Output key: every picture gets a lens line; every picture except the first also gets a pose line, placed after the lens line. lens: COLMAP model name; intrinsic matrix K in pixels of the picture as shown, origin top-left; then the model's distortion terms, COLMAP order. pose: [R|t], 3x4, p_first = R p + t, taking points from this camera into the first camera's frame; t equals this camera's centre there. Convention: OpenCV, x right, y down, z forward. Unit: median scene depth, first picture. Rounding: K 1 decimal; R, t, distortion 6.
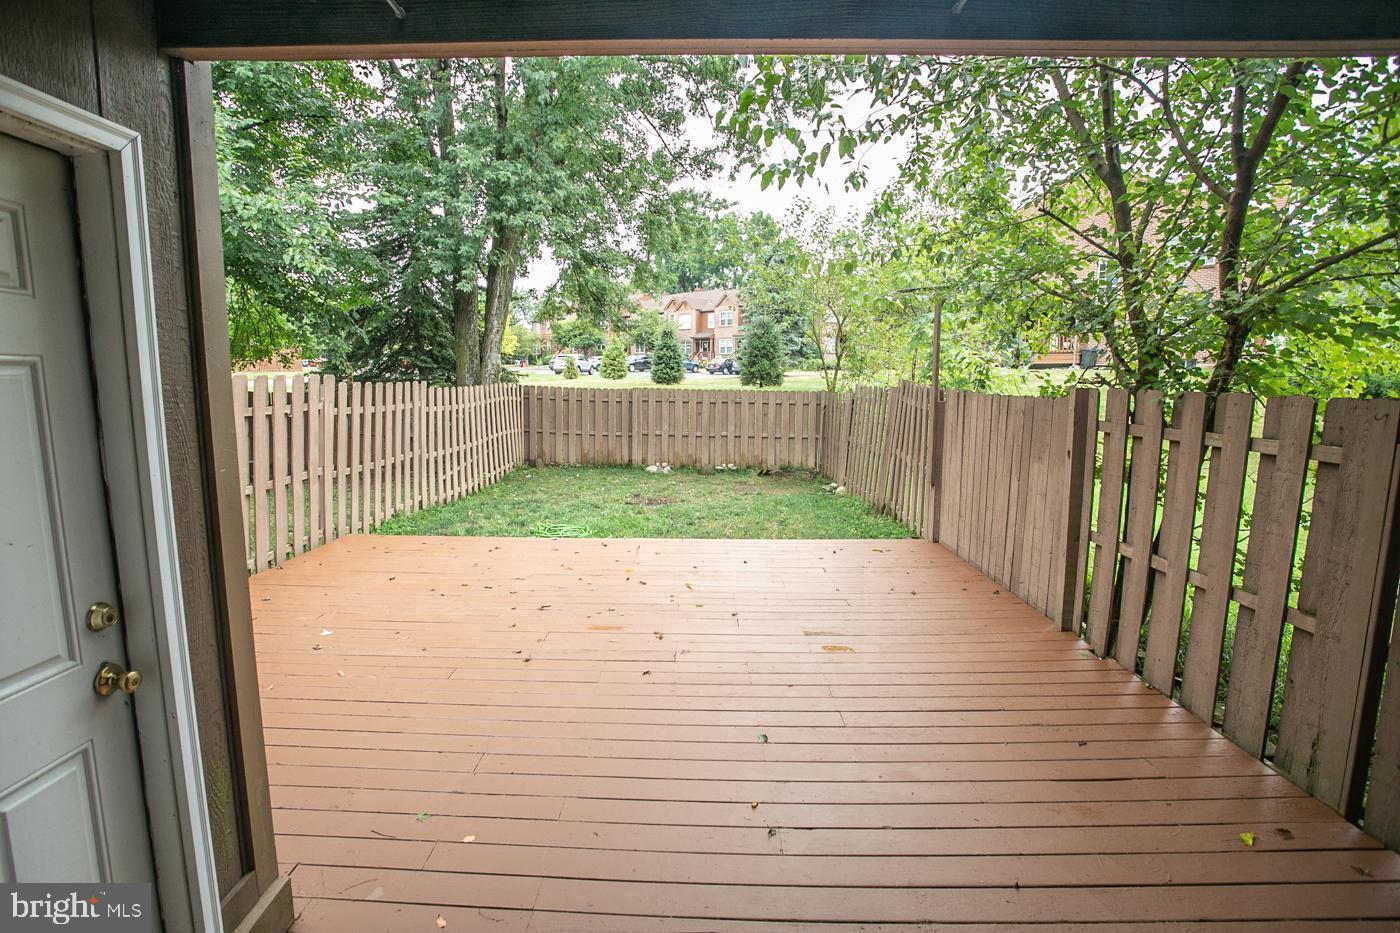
lens RADIAL K [[689.5, 0, 700.0], [0, 689.5, 466.5], [0, 0, 1]] dist [-0.080615, 0.046239]
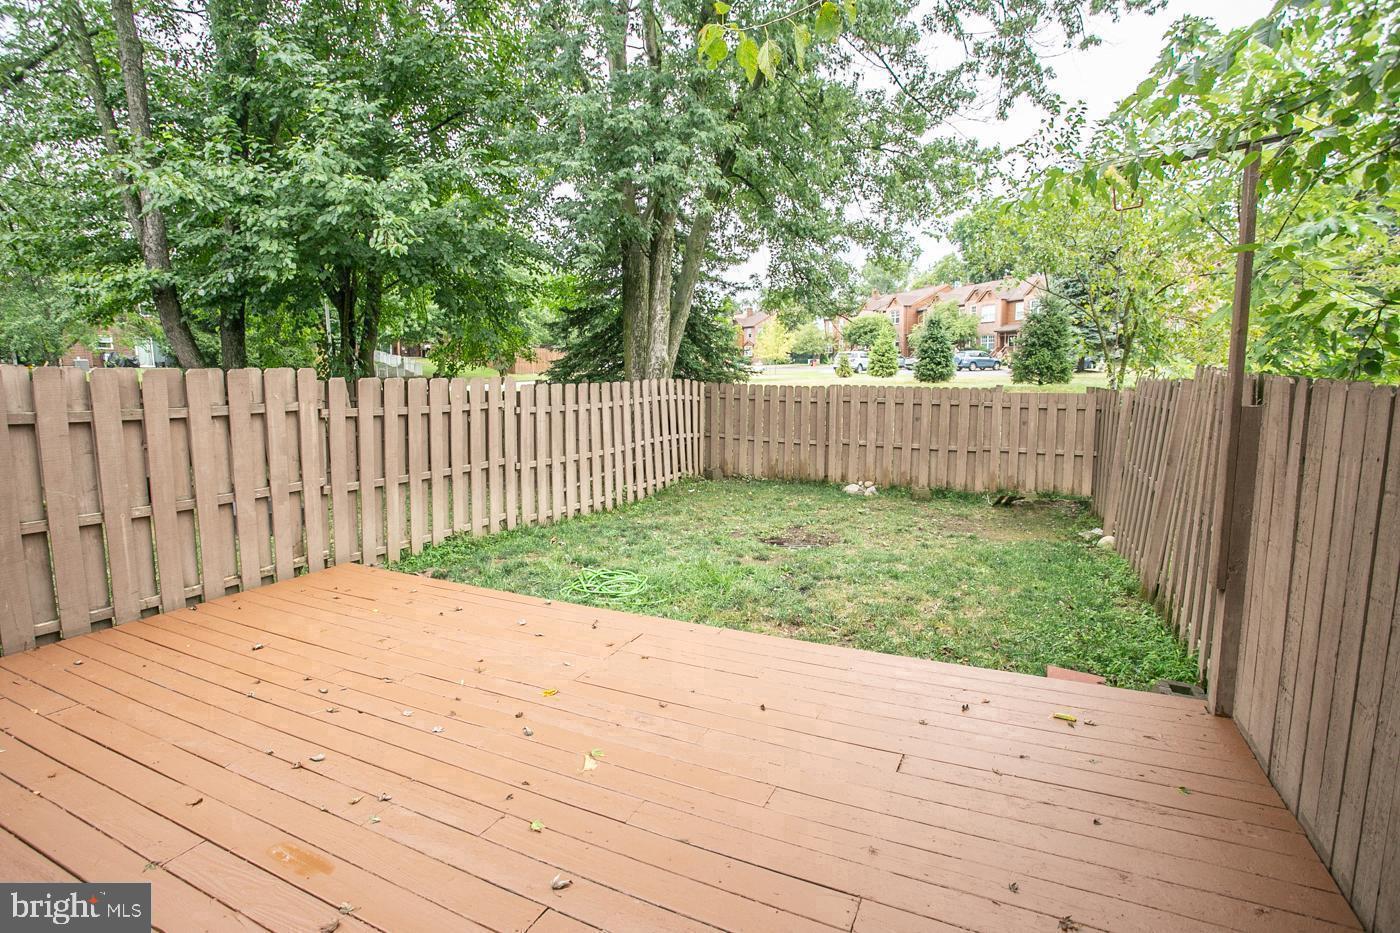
lens RADIAL K [[689.5, 0, 700.0], [0, 689.5, 466.5], [0, 0, 1]] dist [-0.080615, 0.046239]
pose [[0.904687, 0.042692, -0.423933, 0.092941], [-0.042761, 0.999042, 0.009355, -0.019260], [0.423926, 0.009664, 0.905645, 0.198339]]
